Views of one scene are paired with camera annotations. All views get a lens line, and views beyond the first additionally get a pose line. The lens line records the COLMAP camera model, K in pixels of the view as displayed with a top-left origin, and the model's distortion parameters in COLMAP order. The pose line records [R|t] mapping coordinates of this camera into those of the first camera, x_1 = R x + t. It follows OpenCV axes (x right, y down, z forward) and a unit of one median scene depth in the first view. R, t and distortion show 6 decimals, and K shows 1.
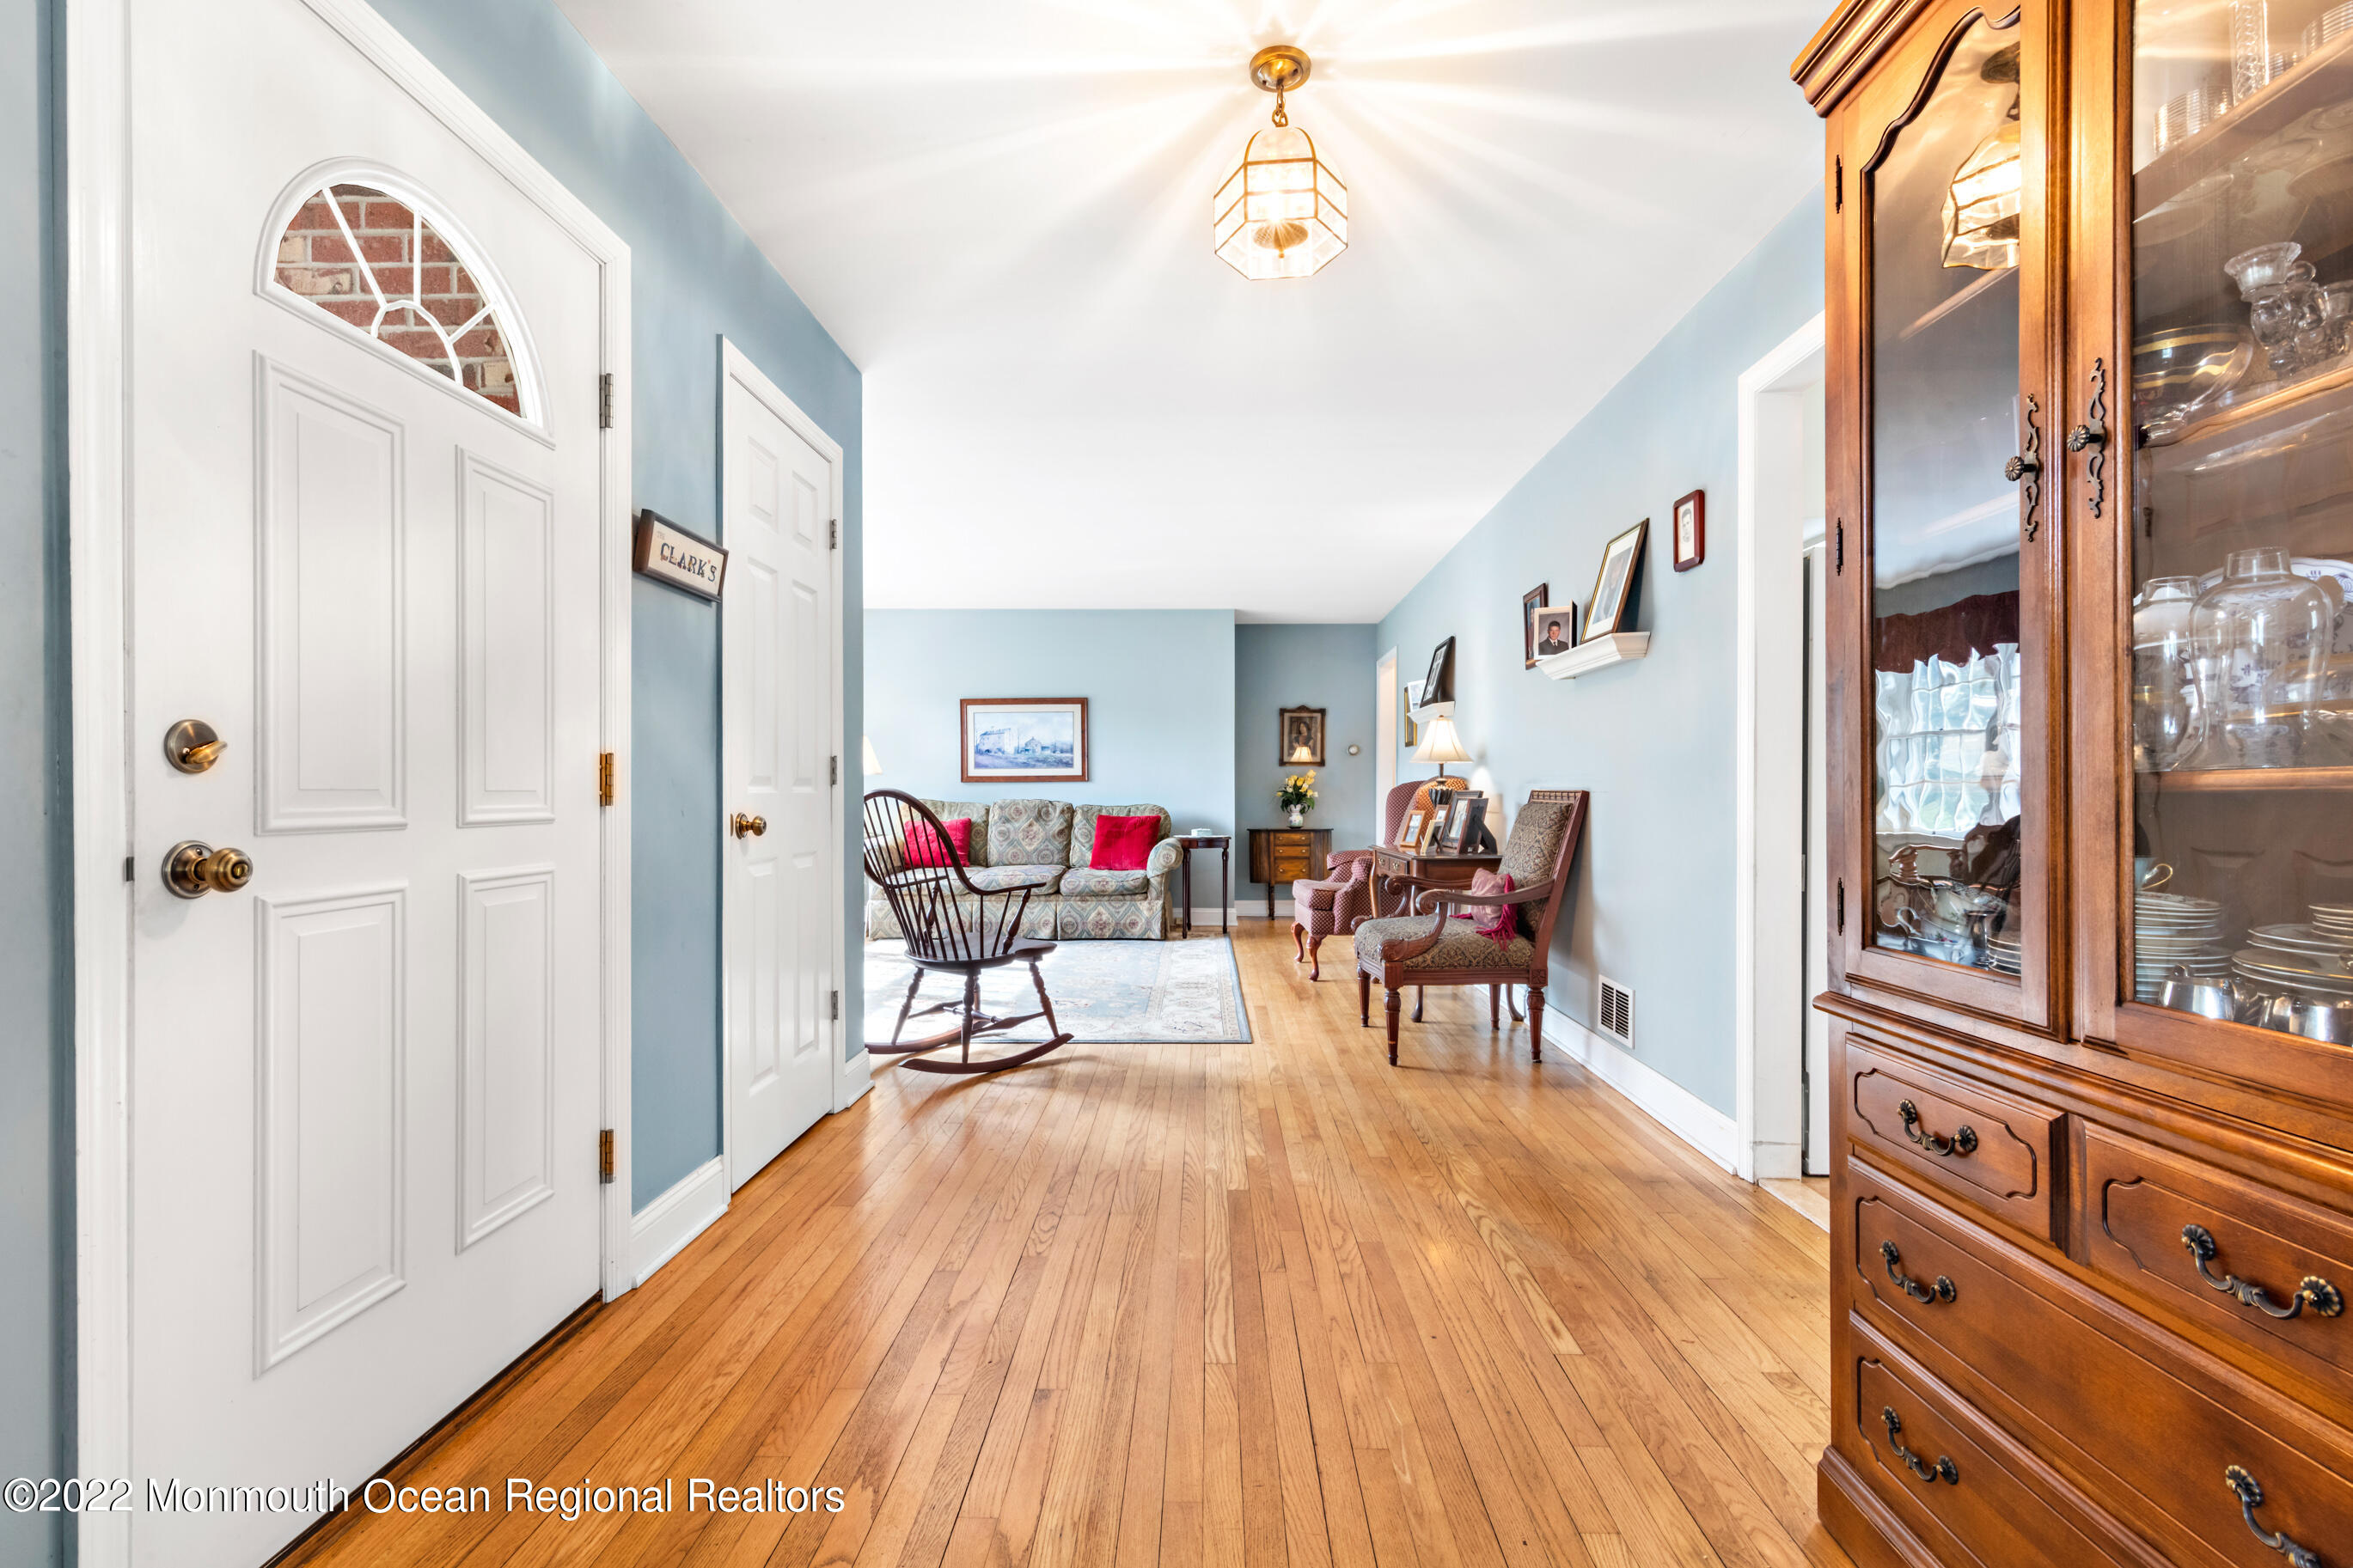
lens RADIAL K [[1049.2, 0, 1197.9], [0, 1049.2, 790.5], [0, 0, 1]] dist [0.004672, -0.000422]
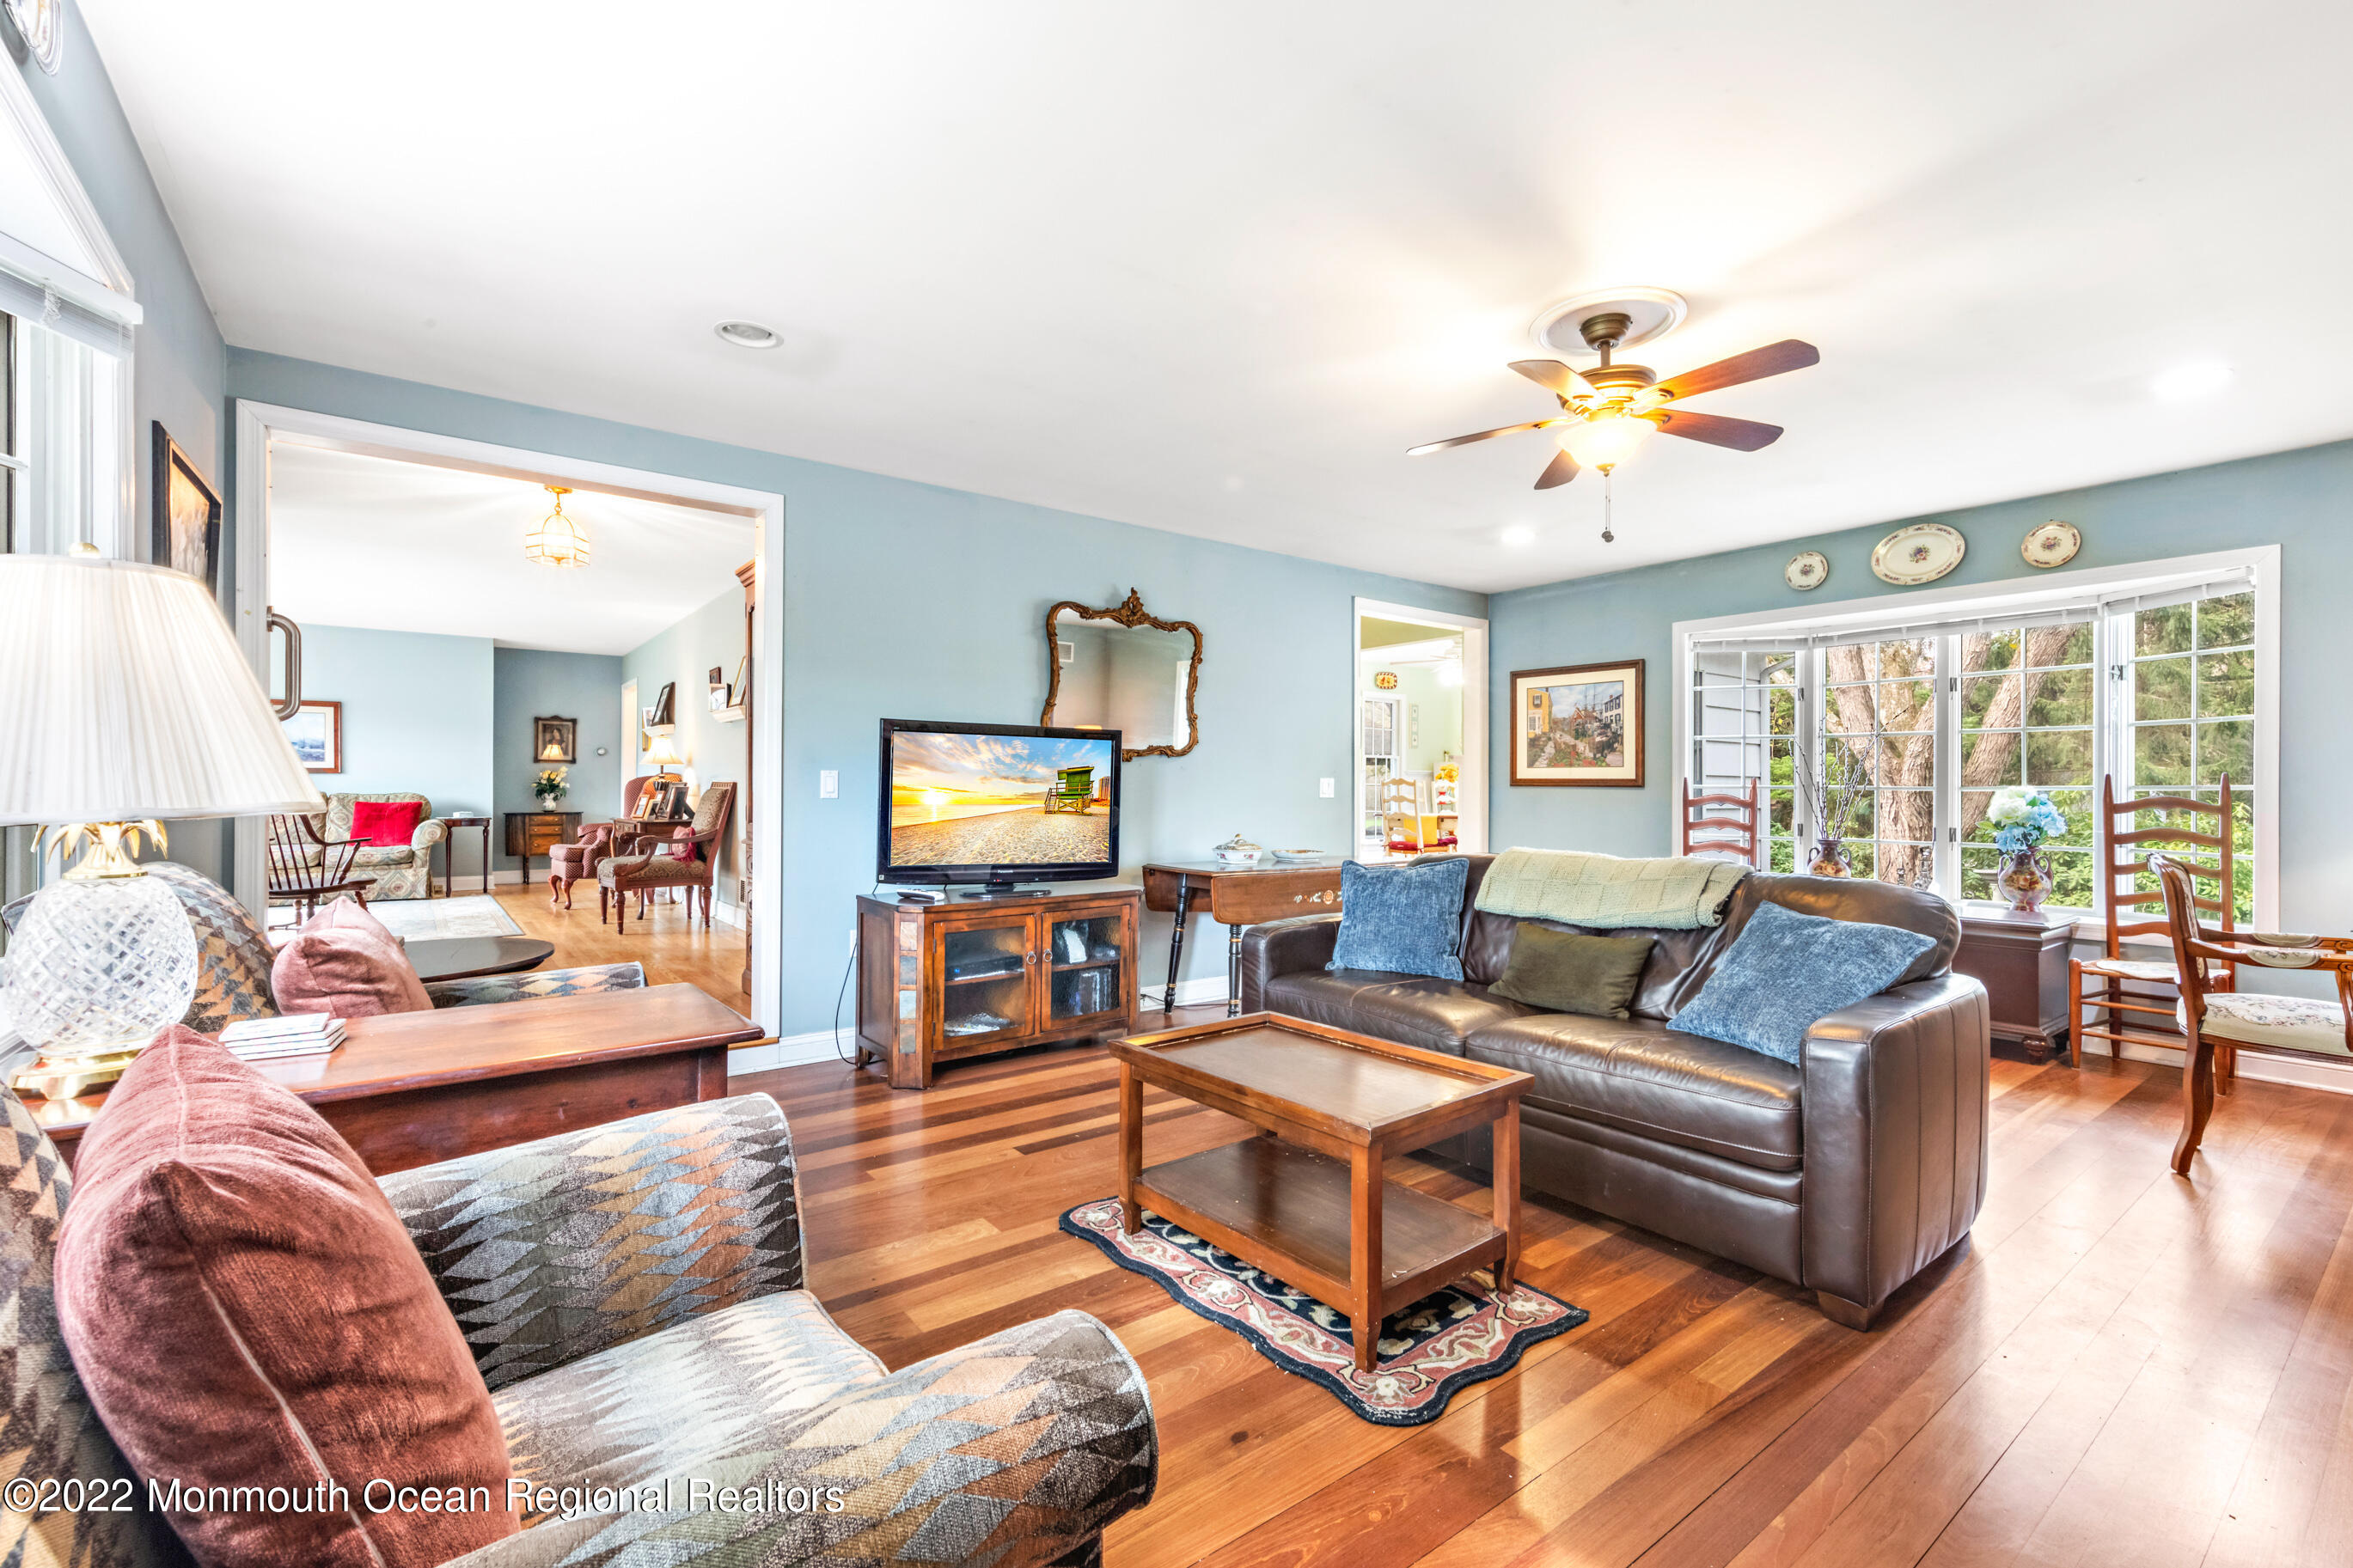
lens RADIAL K [[997.6, 0, 1157.8], [0, 997.6, 785.0], [0, 0, 1]] dist [0.006655, -0.000825]
pose [[0.796411, 0.004794, 0.604736, -0.060645], [-0.004360, 0.999988, -0.002186, 0.003253], [-0.604740, -0.000895, 0.796423, -0.474959]]
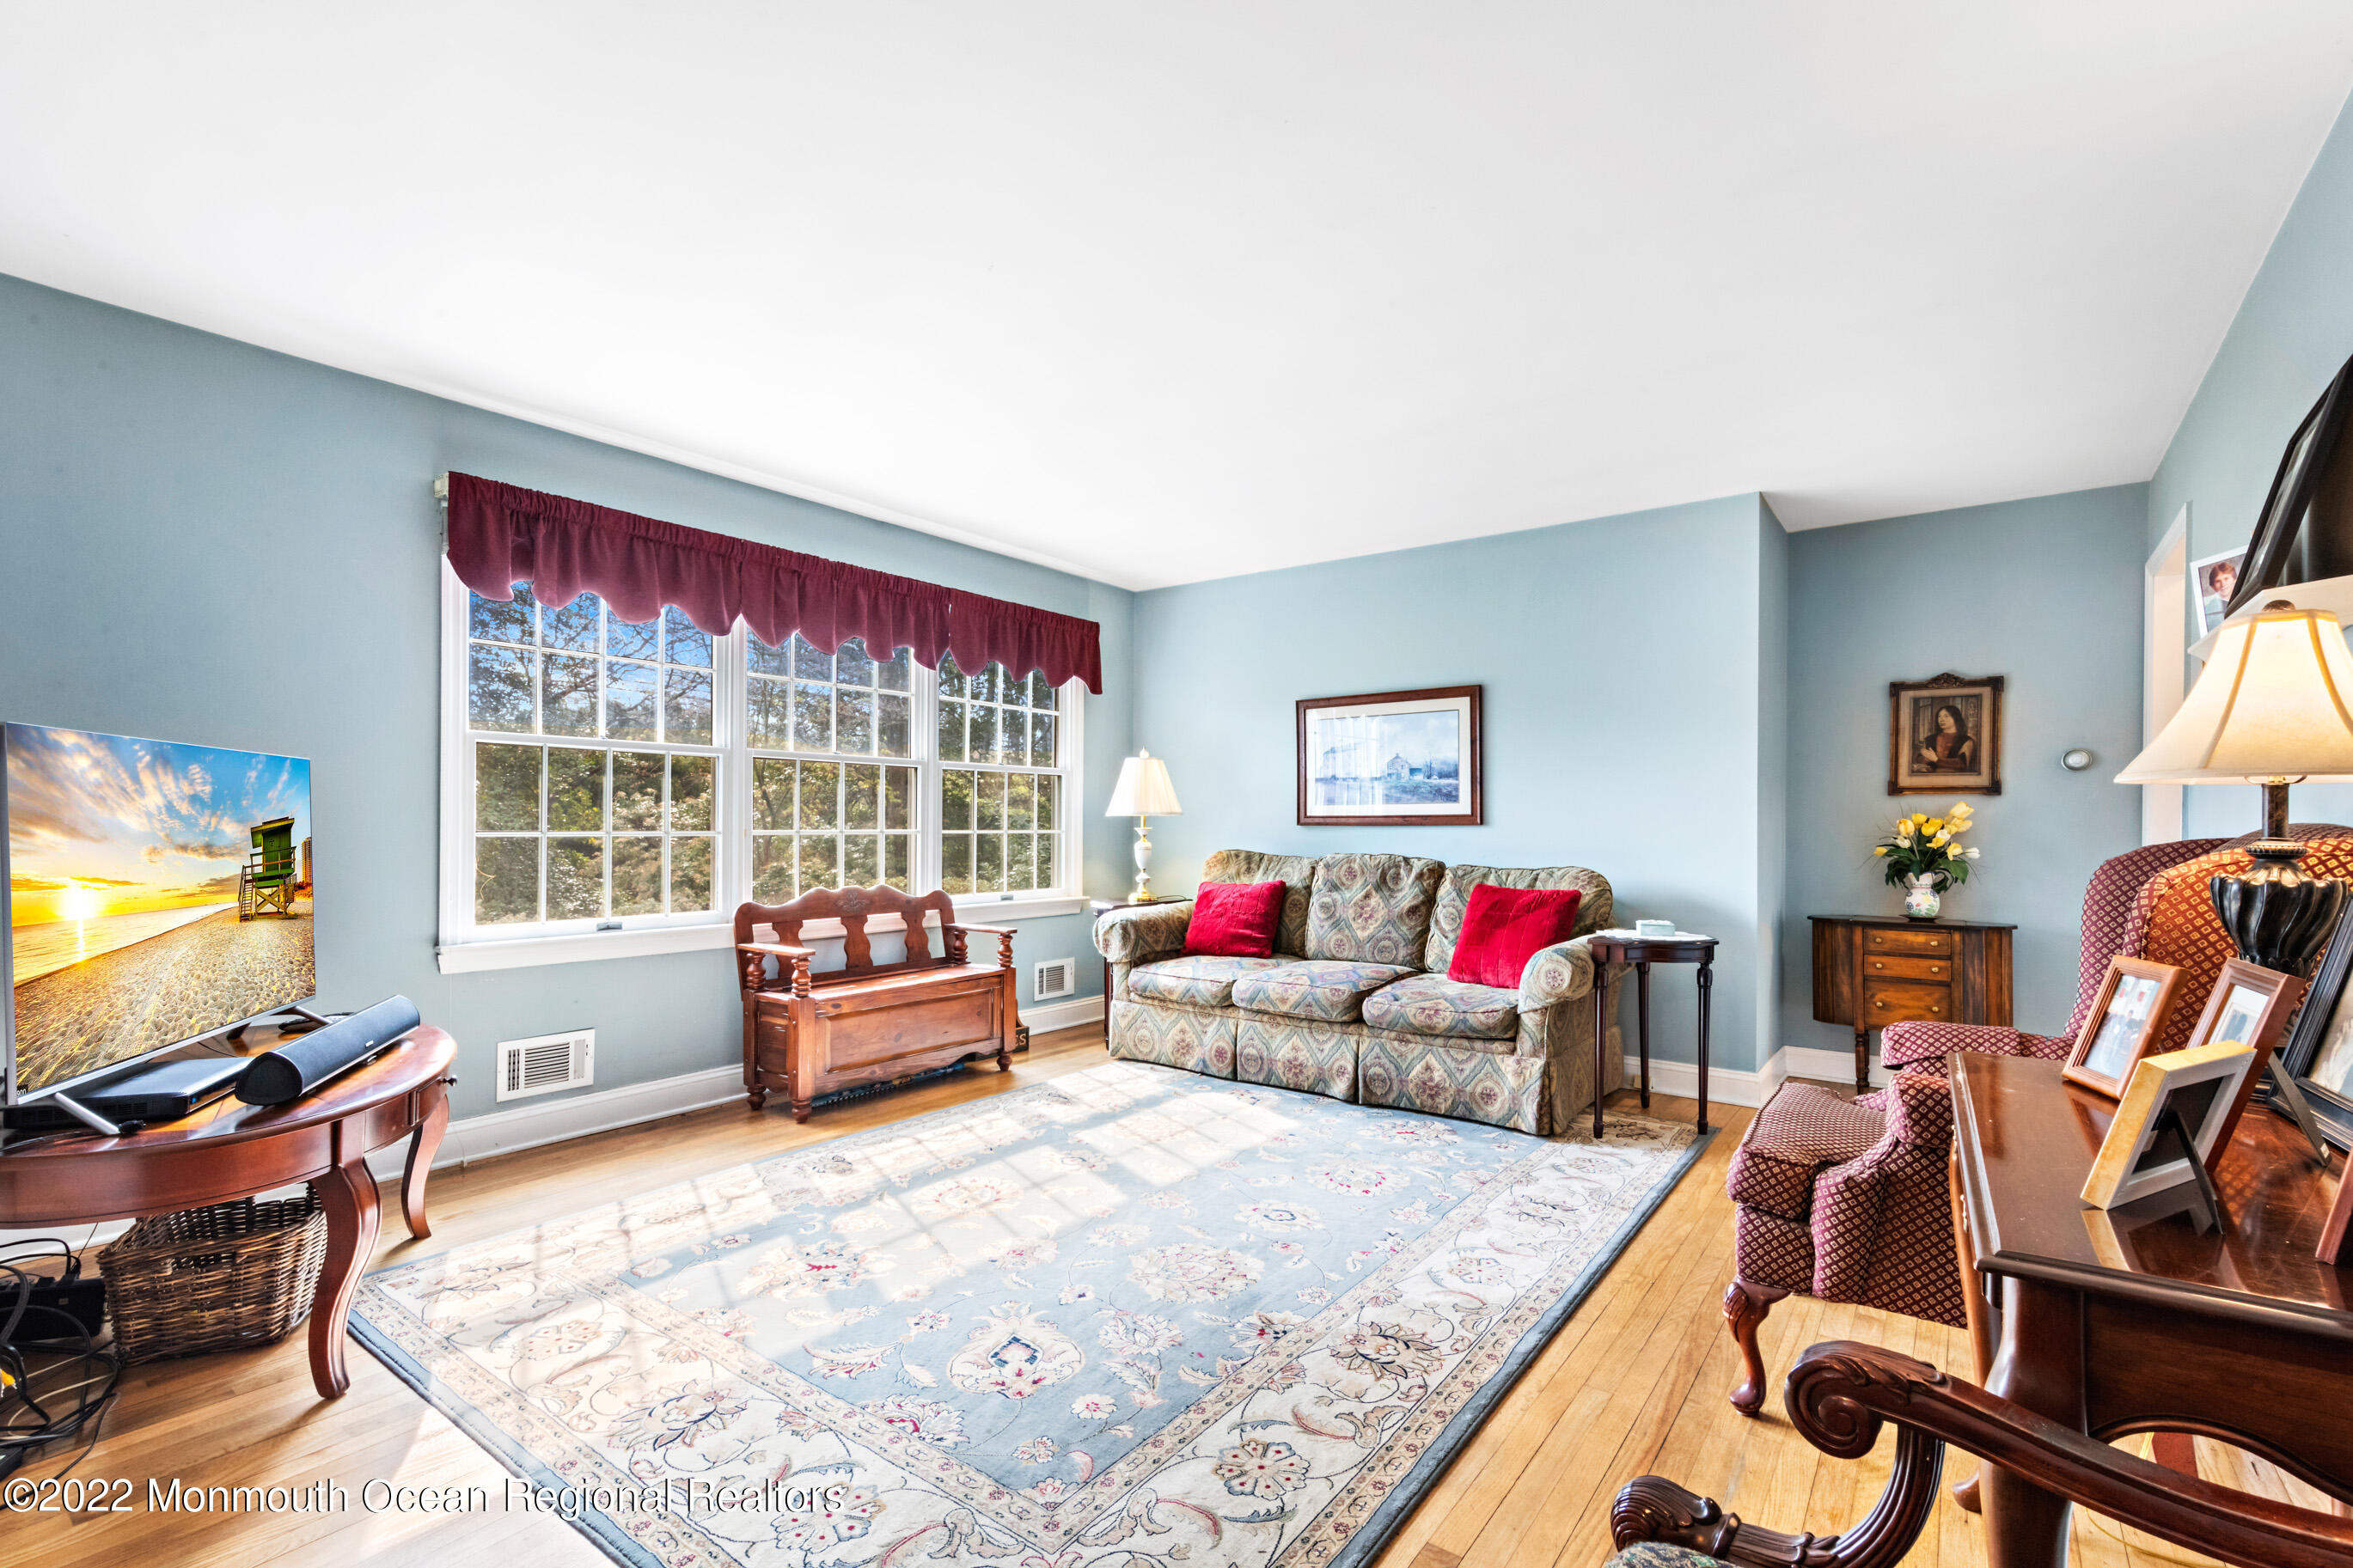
lens RADIAL K [[1055.4, 0, 1206.7], [0, 1055.4, 825.0], [0, 0, 1]] dist [0.014507, 0.000085]
pose [[0.814434, 0.006303, -0.580221, 0.128190], [-0.003846, 0.999978, 0.005465, -0.012491], [0.580243, -0.002220, 0.814440, 0.460887]]
